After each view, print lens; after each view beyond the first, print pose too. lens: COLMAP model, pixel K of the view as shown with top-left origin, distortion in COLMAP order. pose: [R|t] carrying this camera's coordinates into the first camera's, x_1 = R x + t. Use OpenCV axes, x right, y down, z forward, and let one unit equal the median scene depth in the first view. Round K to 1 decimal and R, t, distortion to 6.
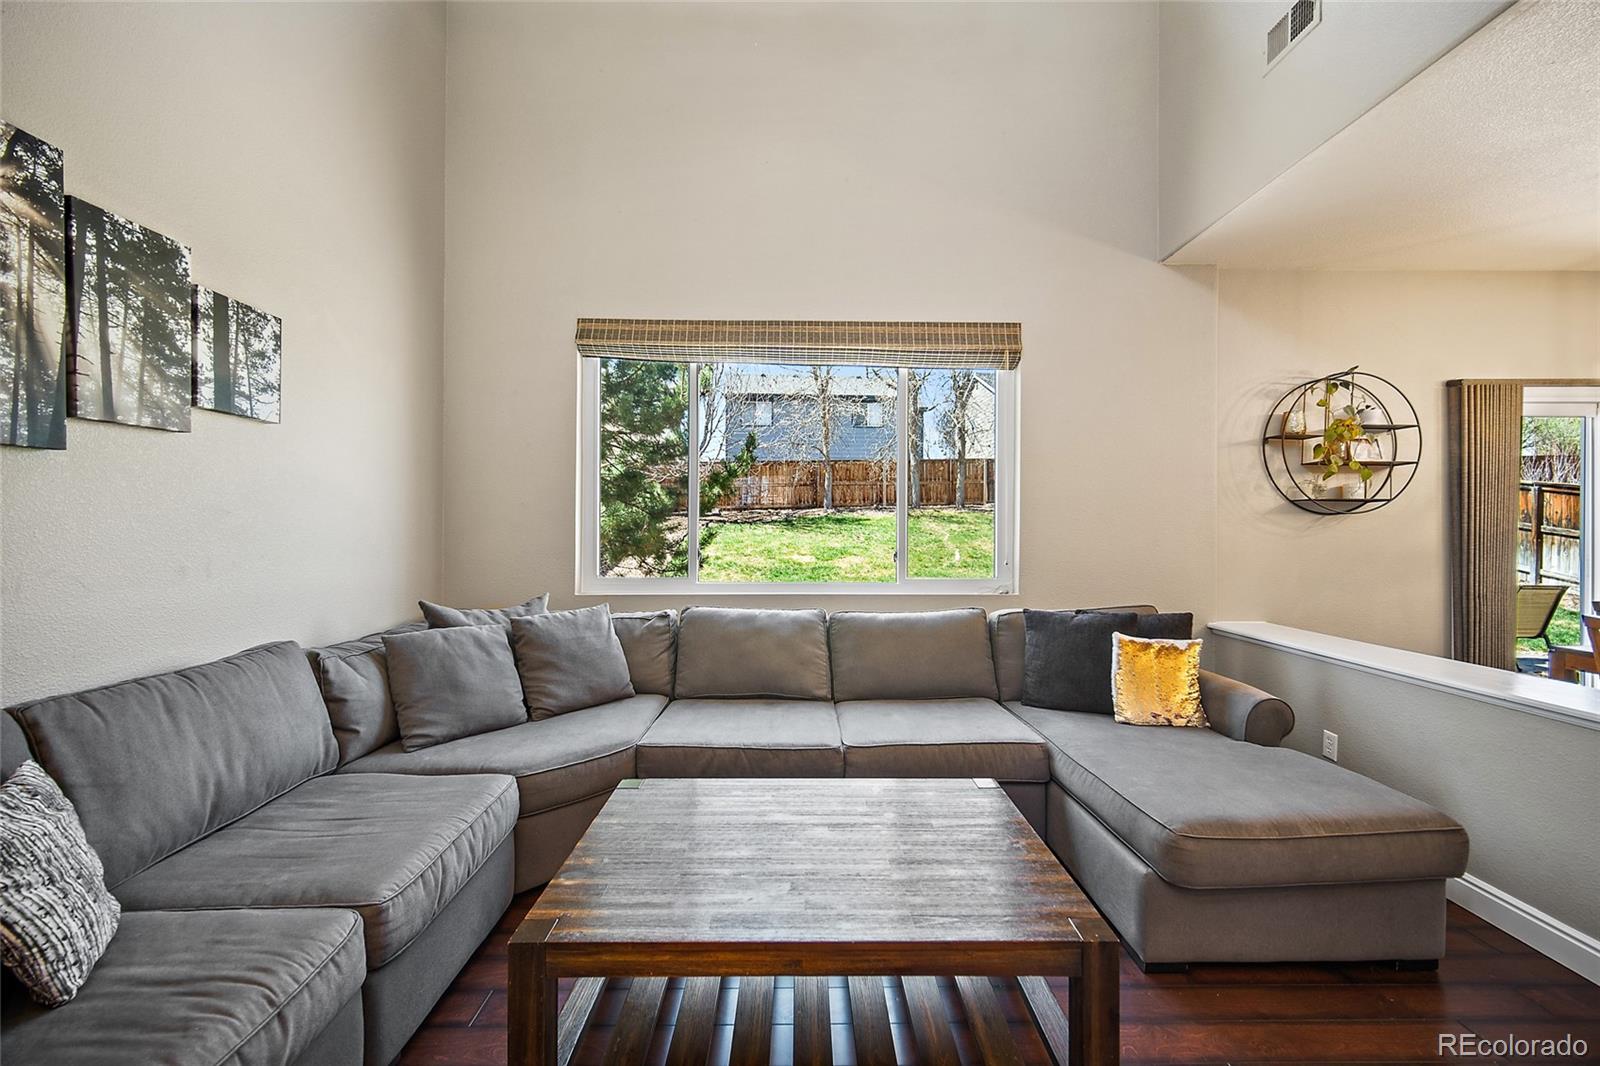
lens RADIAL K [[629.4, 0, 803.2], [0, 629.4, 531.3], [0, 0, 1]] dist [0.000154, -0.000418]
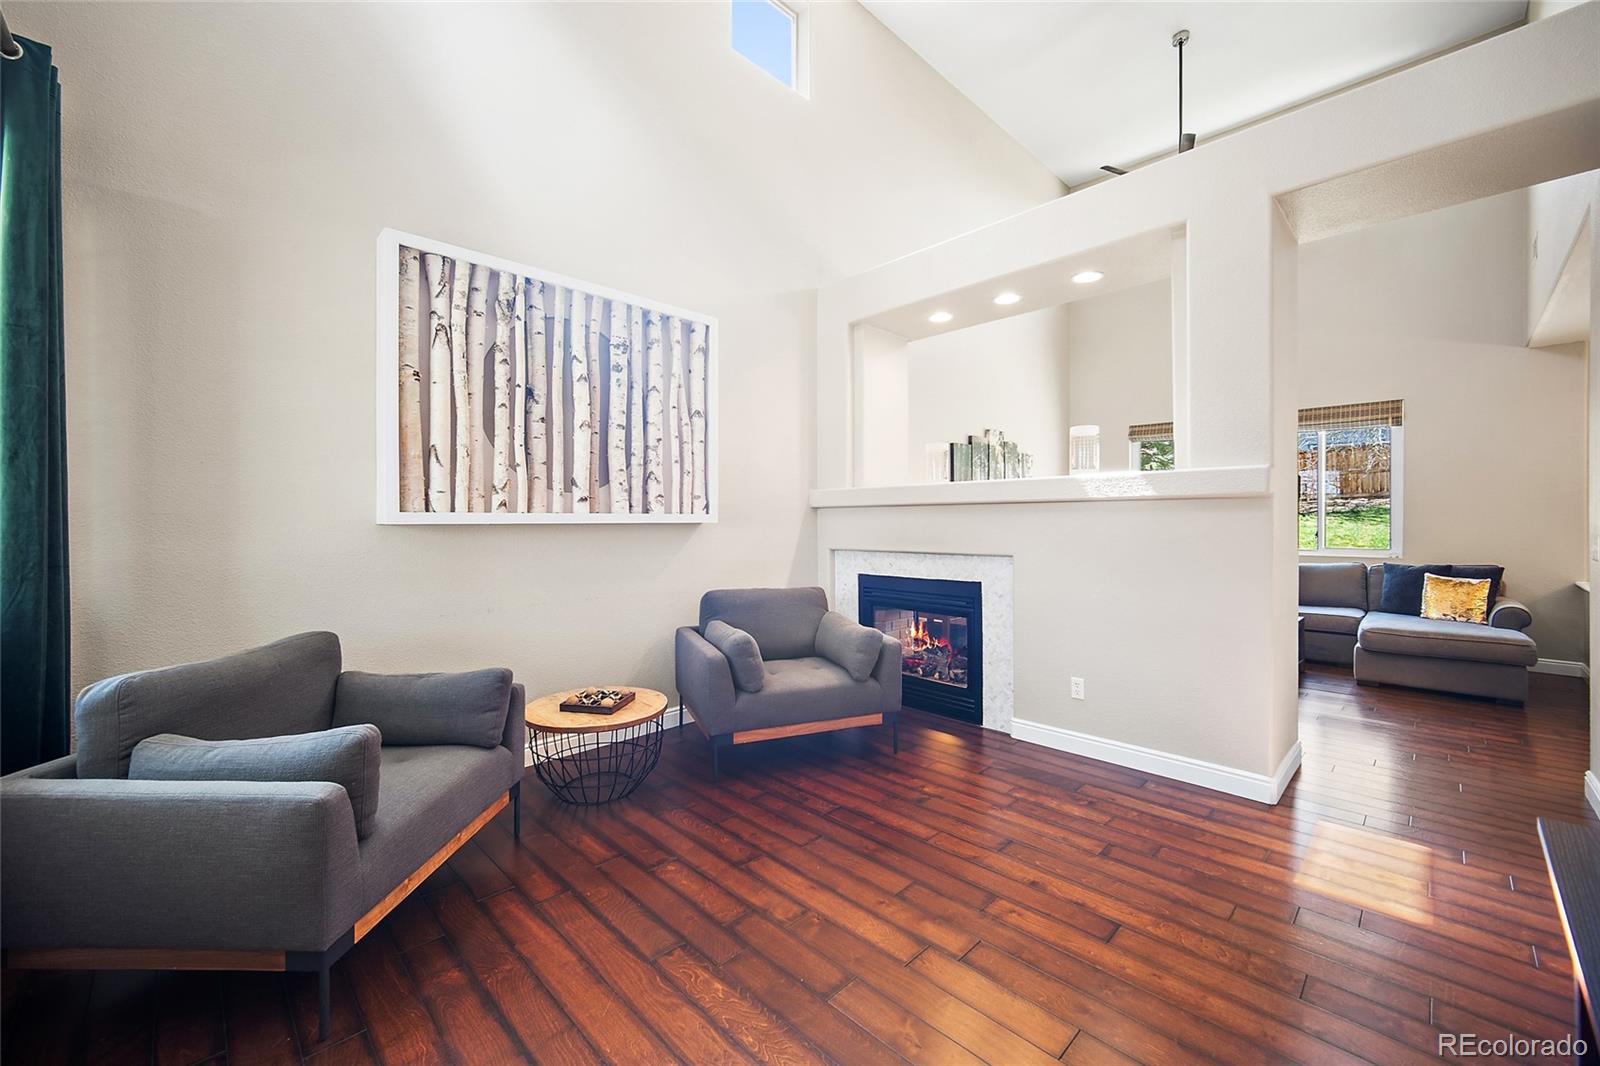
lens RADIAL K [[629.4, 0, 810.5], [0, 629.4, 522.2], [0, 0, 1]] dist [0.000154, -0.000418]
pose [[0.700670, -0.001191, -0.713485, 0.763550], [0.000023, 0.999999, -0.001646, 0.010700], [0.713486, 0.001137, 0.700669, -2.366015]]
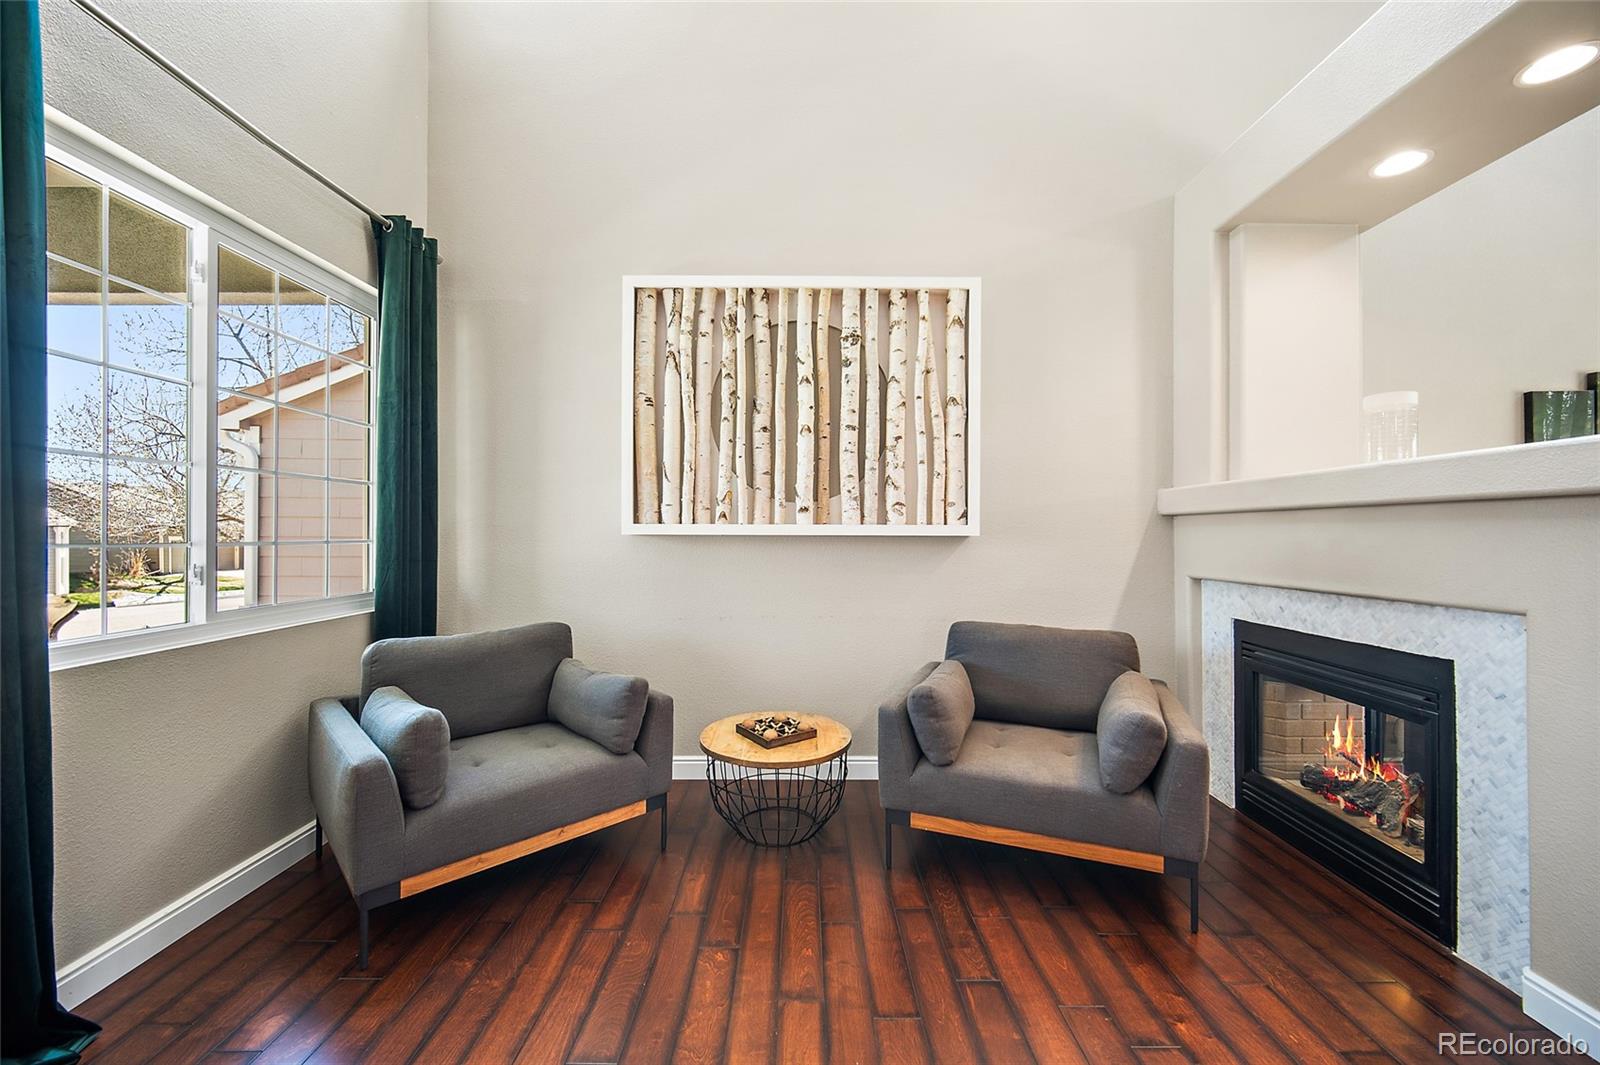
lens RADIAL K [[629.4, 0, 807.3], [0, 629.4, 528.8], [0, 0, 1]] dist [0.000154, -0.000418]
pose [[-0.000833, -0.005647, -0.999984, 0.708517], [-0.008110, 0.999951, -0.005640, 0.003466], [0.999967, 0.008105, -0.000879, -1.599334]]
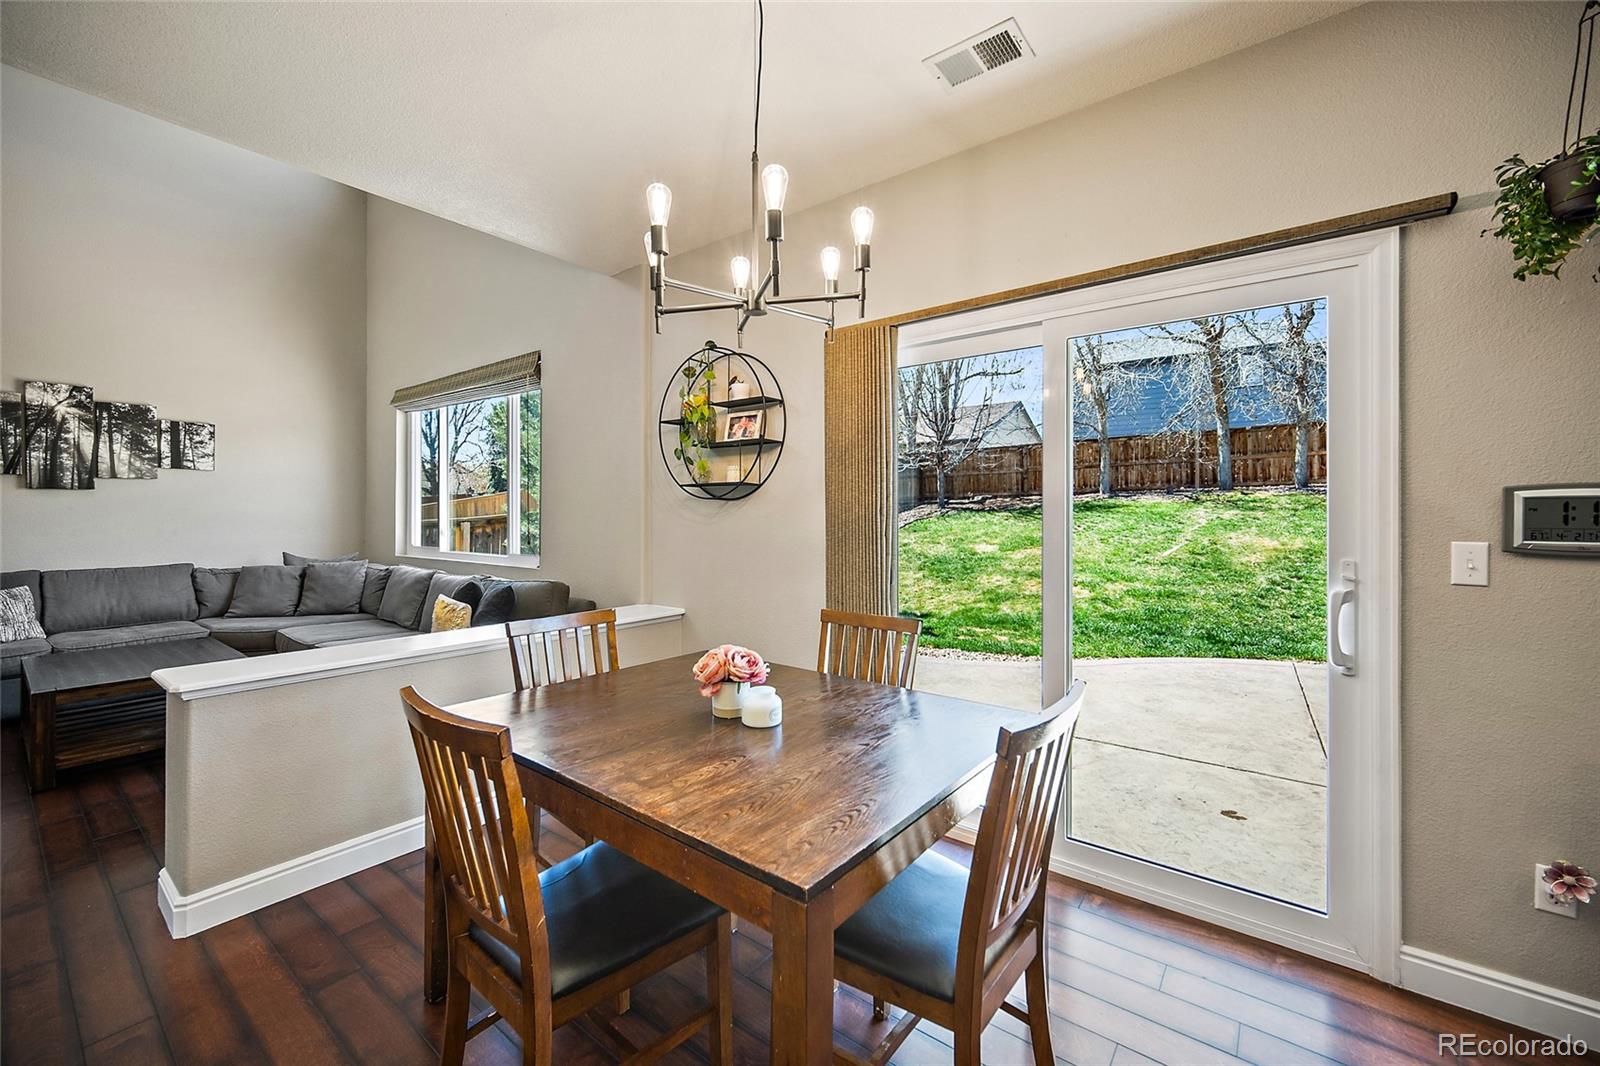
lens RADIAL K [[629.4, 0, 800.4], [0, 629.4, 514.8], [0, 0, 1]] dist [0.000154, -0.000418]
pose [[0.787435, -0.001663, -0.616395, 2.639333], [-0.002707, 0.999977, -0.006155, 0.000286], [0.616392, 0.006515, 0.787413, 0.590994]]
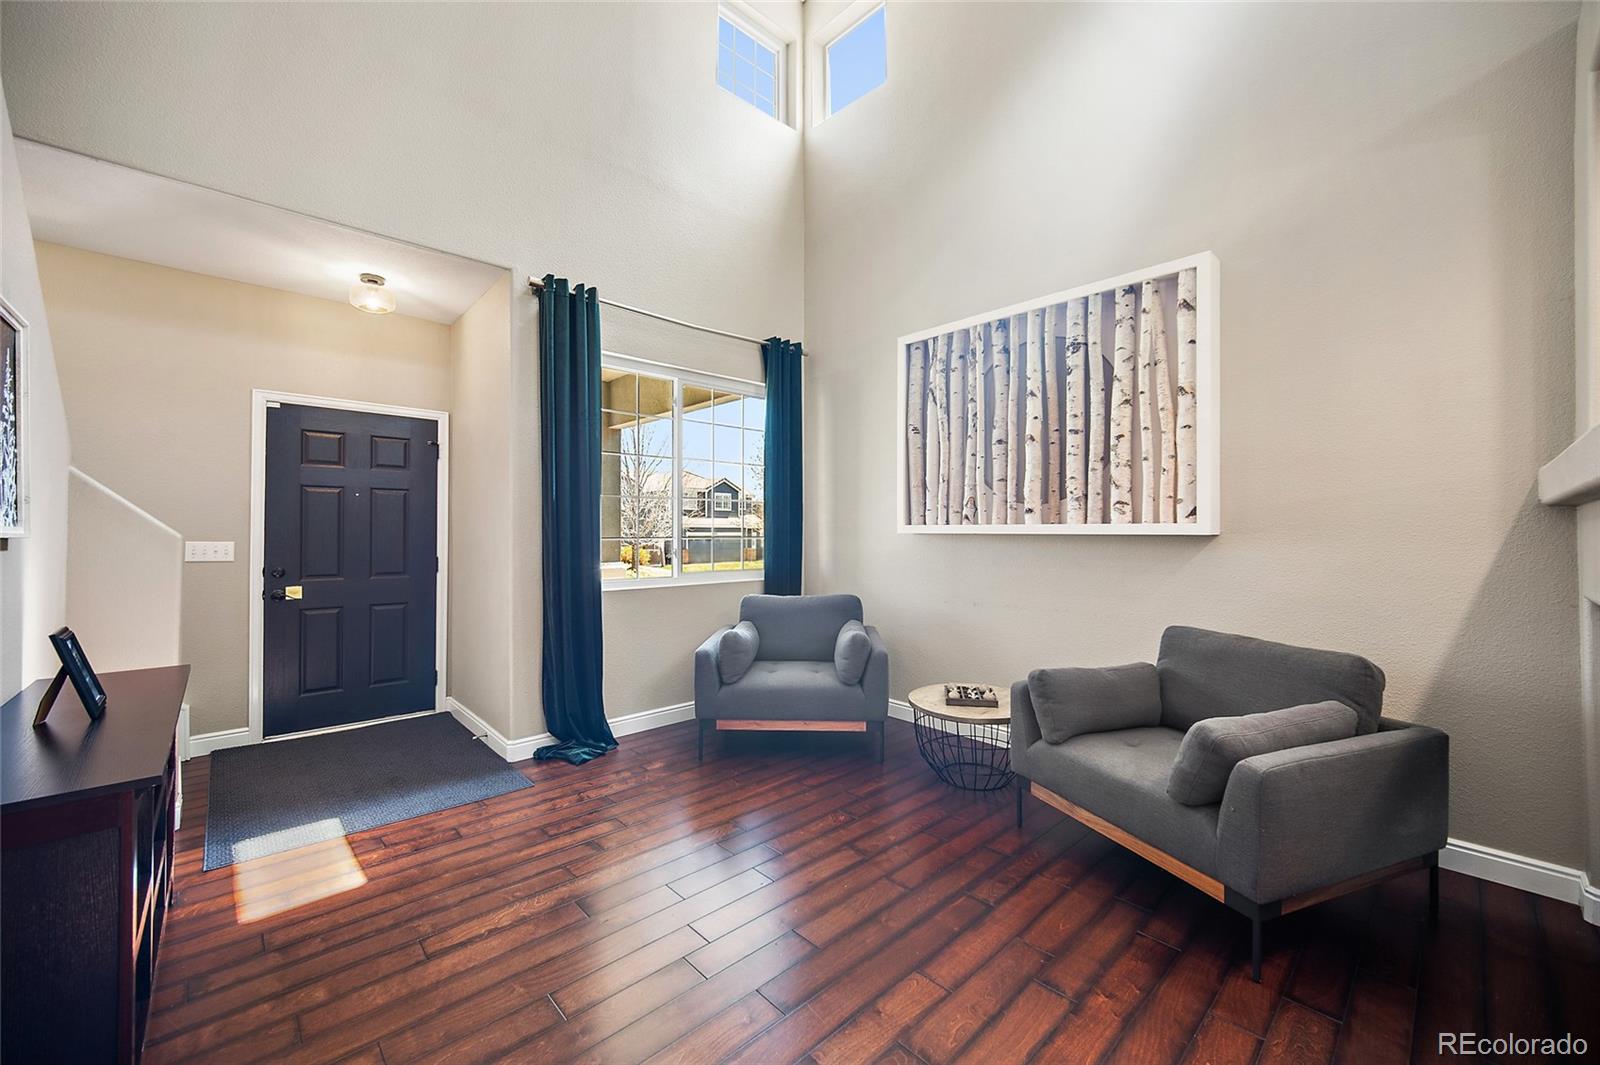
lens RADIAL K [[629.4, 0, 811.3], [0, 629.4, 527.3], [0, 0, 1]] dist [0.000154, -0.000418]
pose [[-0.727604, -0.006606, -0.685966, 0.773655], [-0.005728, 0.999977, -0.003555, 0.001861], [0.685974, 0.001342, -0.727625, -0.741868]]
